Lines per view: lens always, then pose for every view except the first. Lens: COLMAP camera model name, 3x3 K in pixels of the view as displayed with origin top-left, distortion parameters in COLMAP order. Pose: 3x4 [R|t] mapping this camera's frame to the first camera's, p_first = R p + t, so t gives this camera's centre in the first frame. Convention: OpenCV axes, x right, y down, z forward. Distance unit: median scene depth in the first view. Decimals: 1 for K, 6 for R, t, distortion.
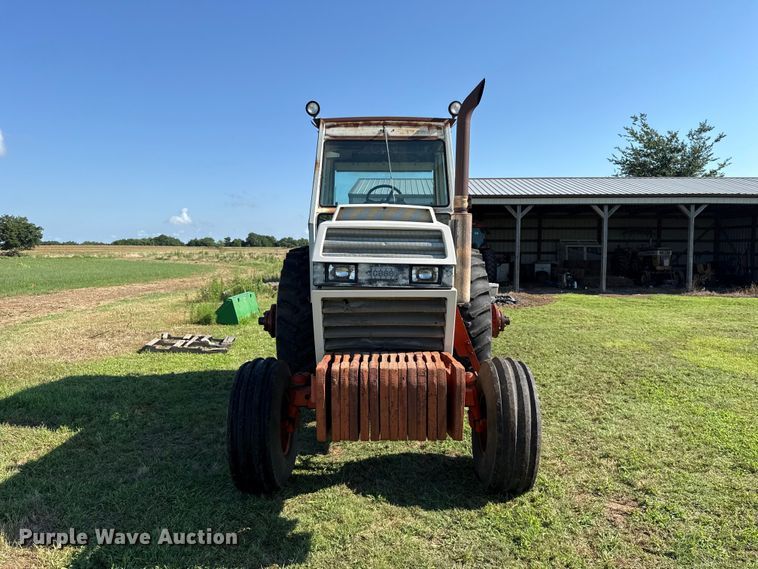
lens RADIAL K [[564.1, 0, 368.3], [0, 564.1, 288.4], [0, 0, 1]] dist [0.121709, -0.209742]
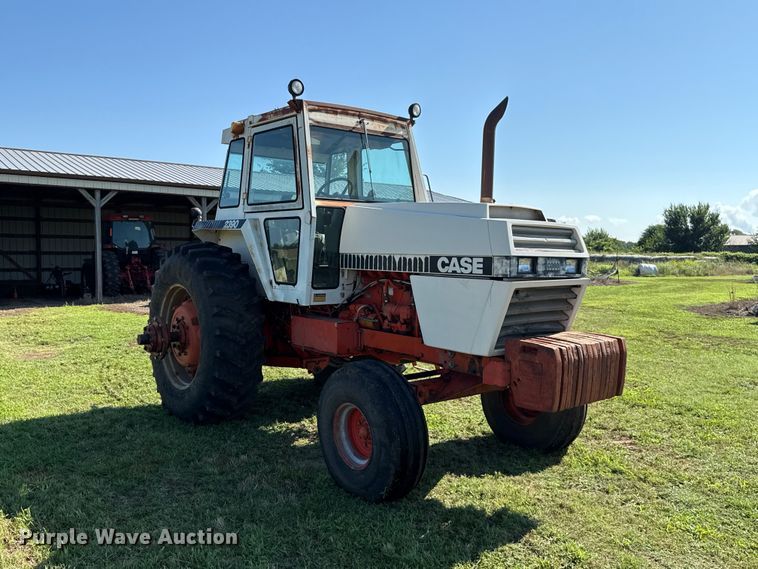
lens RADIAL K [[704.3, 0, 379.0], [0, 704.3, 284.5], [0, 0, 1]] dist [0.179702, -0.332835]
pose [[0.748582, -0.030346, 0.662347, -0.758954], [0.042219, 0.999106, -0.001942, 0.000028], [-0.661696, 0.029417, 0.749195, 0.087048]]
